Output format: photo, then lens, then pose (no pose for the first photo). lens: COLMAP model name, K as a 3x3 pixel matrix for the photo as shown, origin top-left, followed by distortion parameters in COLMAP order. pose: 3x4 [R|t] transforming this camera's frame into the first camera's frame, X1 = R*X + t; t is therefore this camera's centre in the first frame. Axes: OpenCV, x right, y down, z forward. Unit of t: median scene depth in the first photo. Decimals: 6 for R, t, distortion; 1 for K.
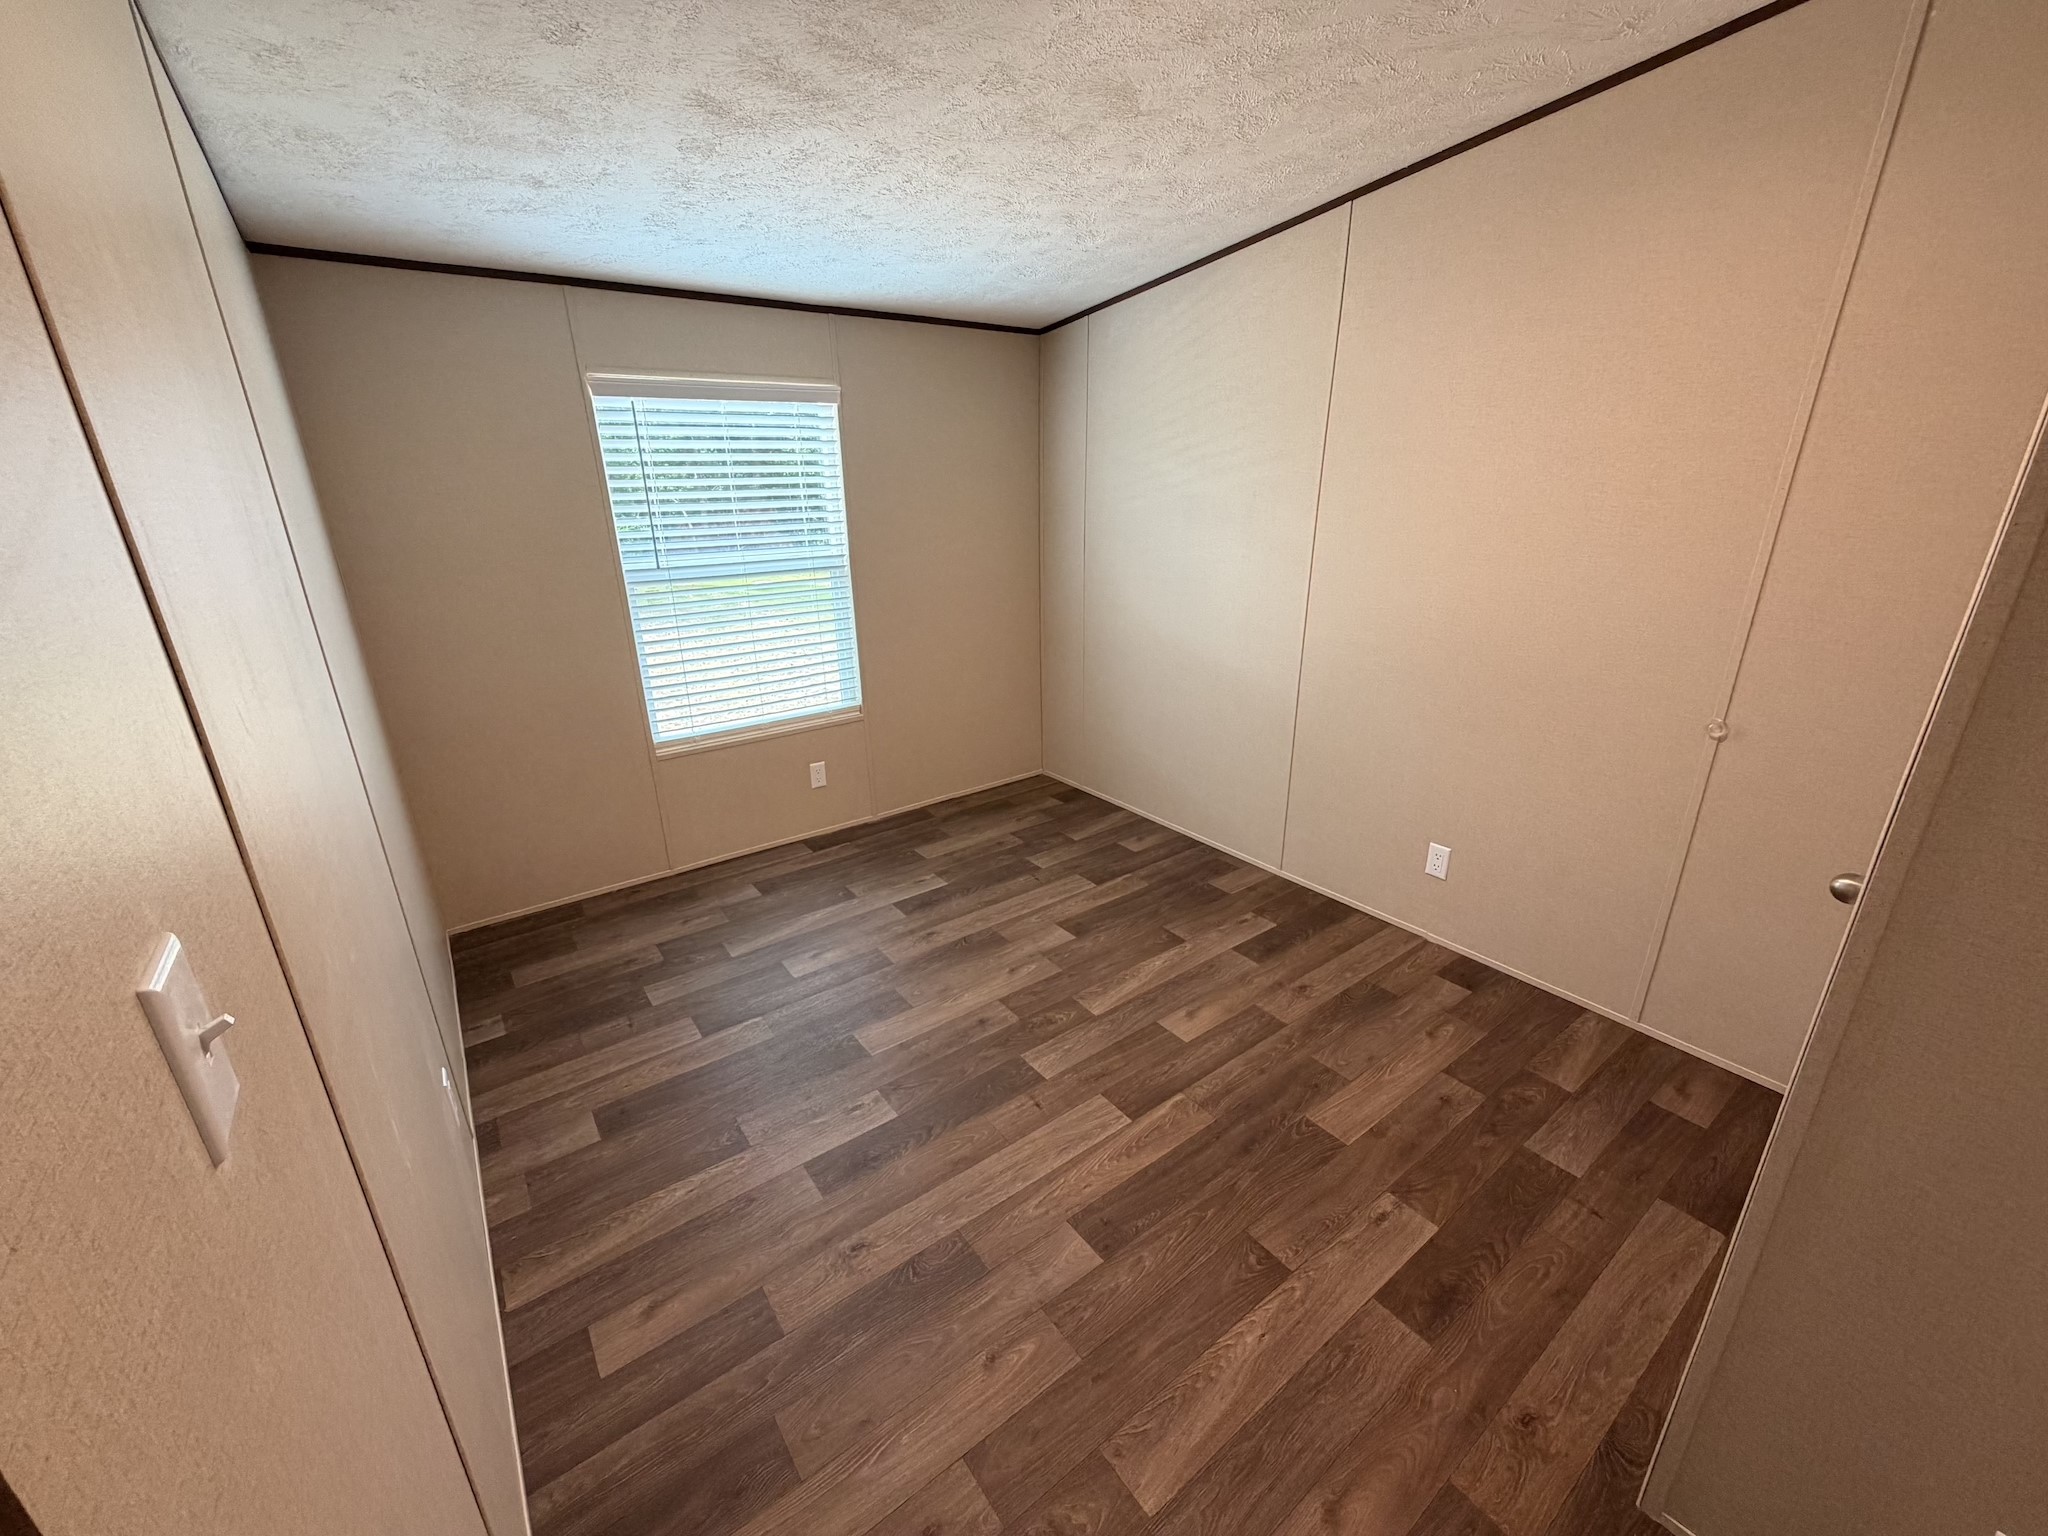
lens RADIAL K [[817.8, 0, 1041.5], [0, 817.8, 759.1], [0, 0, 1]] dist [0.001938, -0.000370]
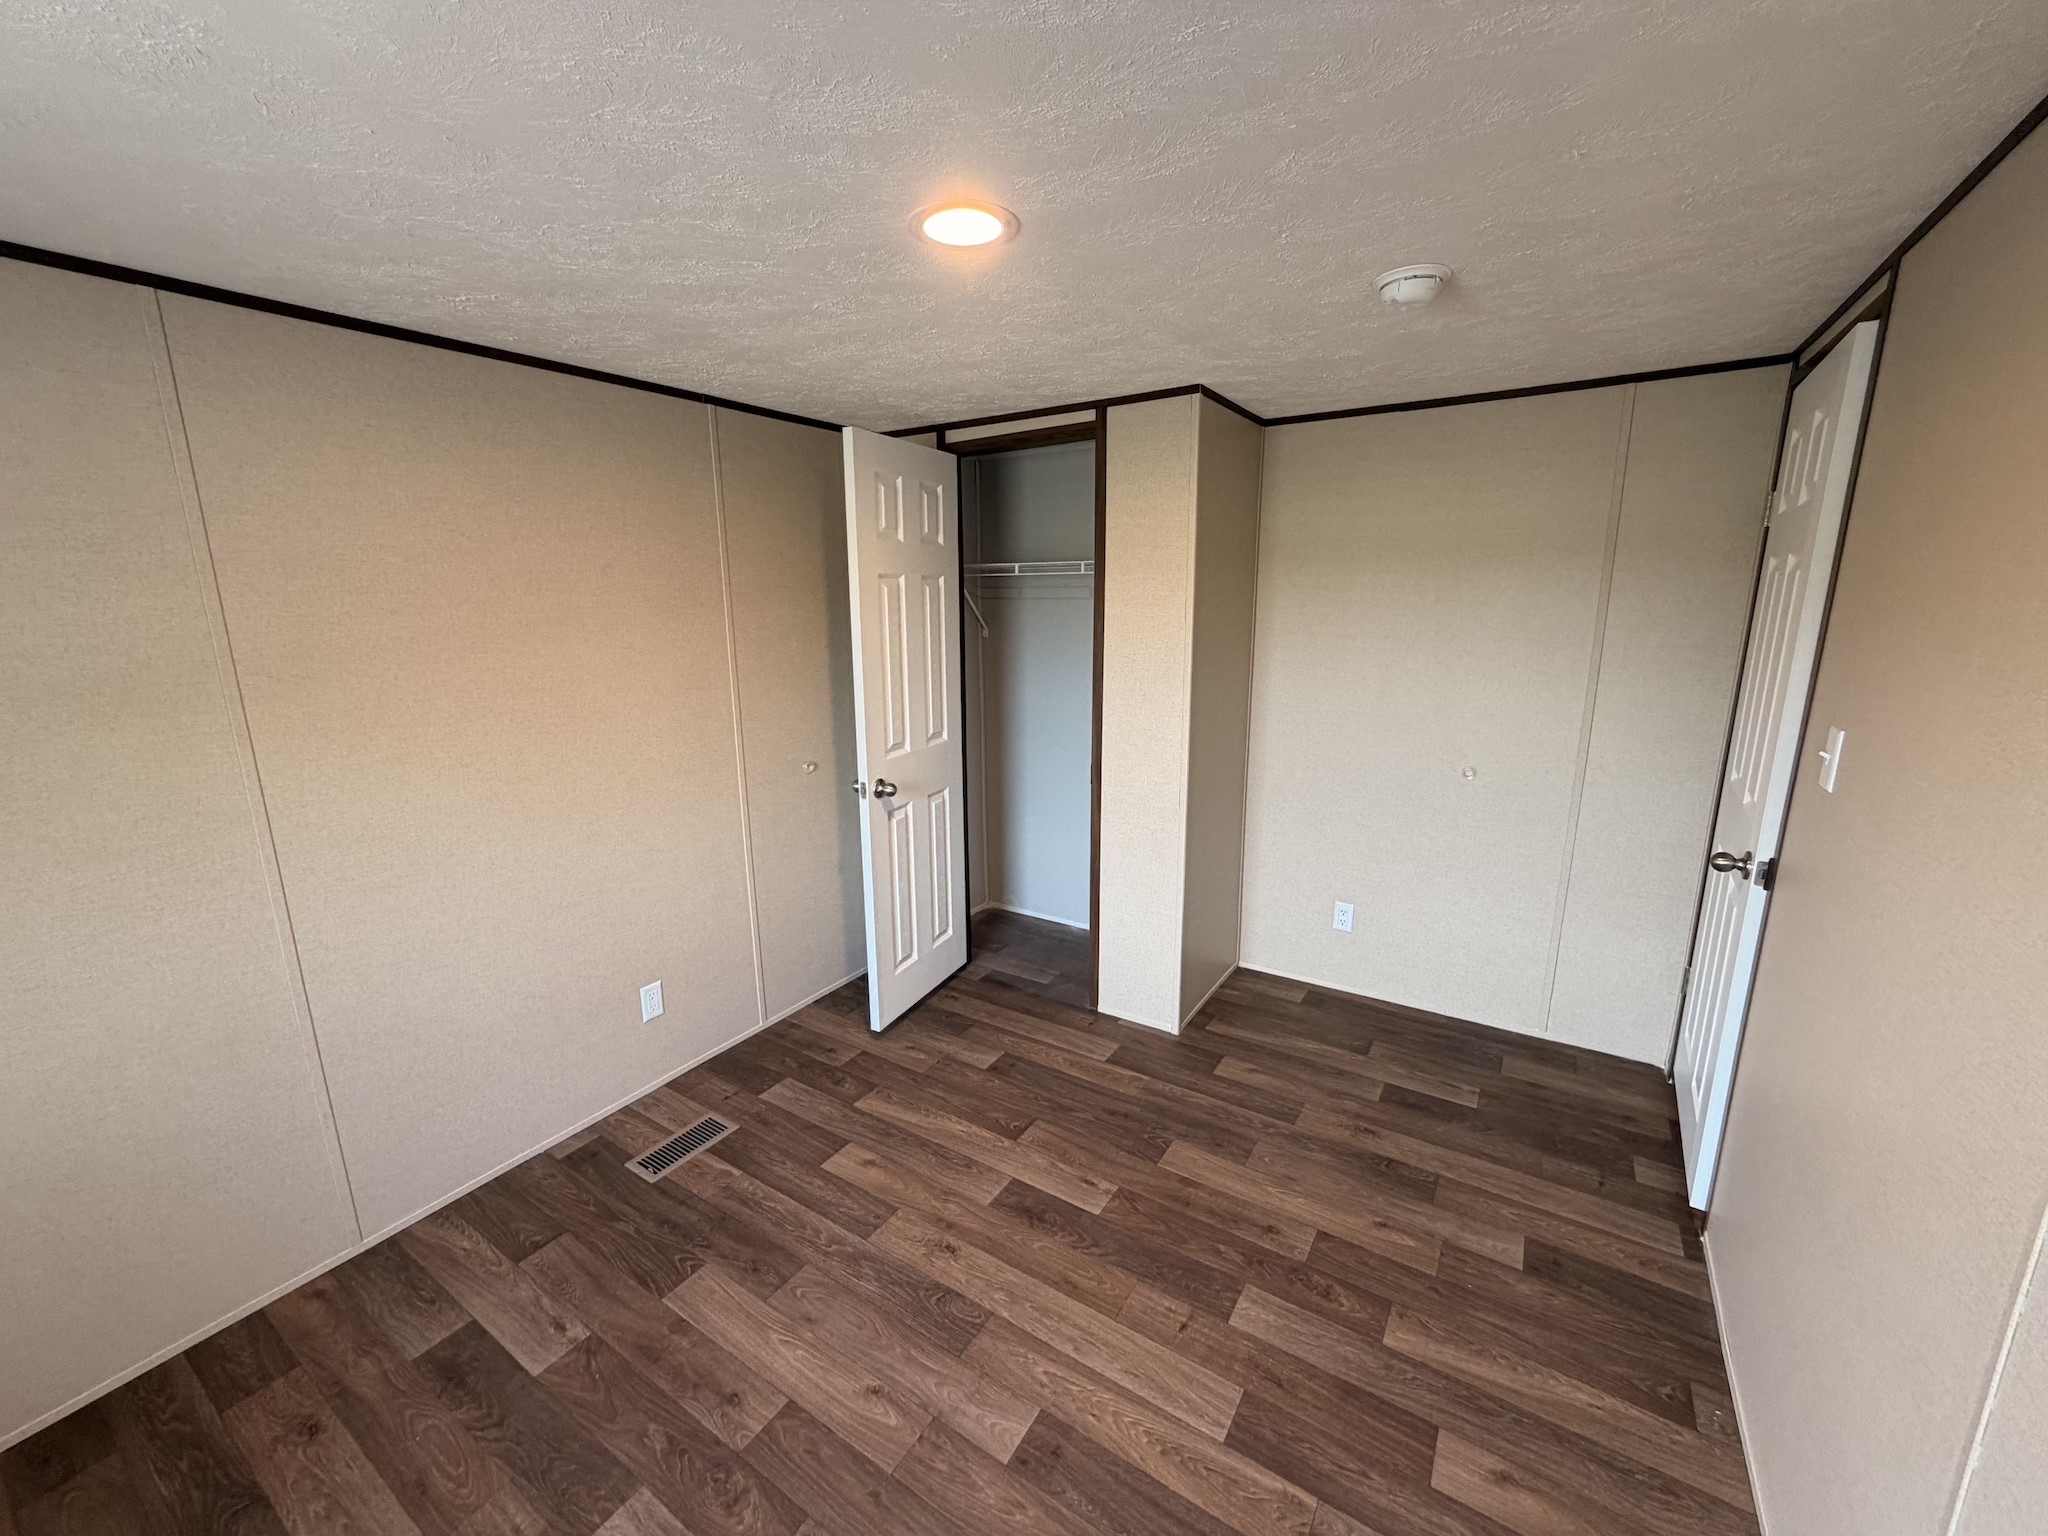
lens RADIAL K [[817.8, 0, 1021.2], [0, 817.8, 778.6], [0, 0, 1]] dist [0.001938, -0.000370]
pose [[0.336502, 0.216718, -0.916406, 0.984872], [-0.298150, 0.947612, 0.114619, -0.256048], [0.893237, 0.234657, 0.383488, 0.688141]]
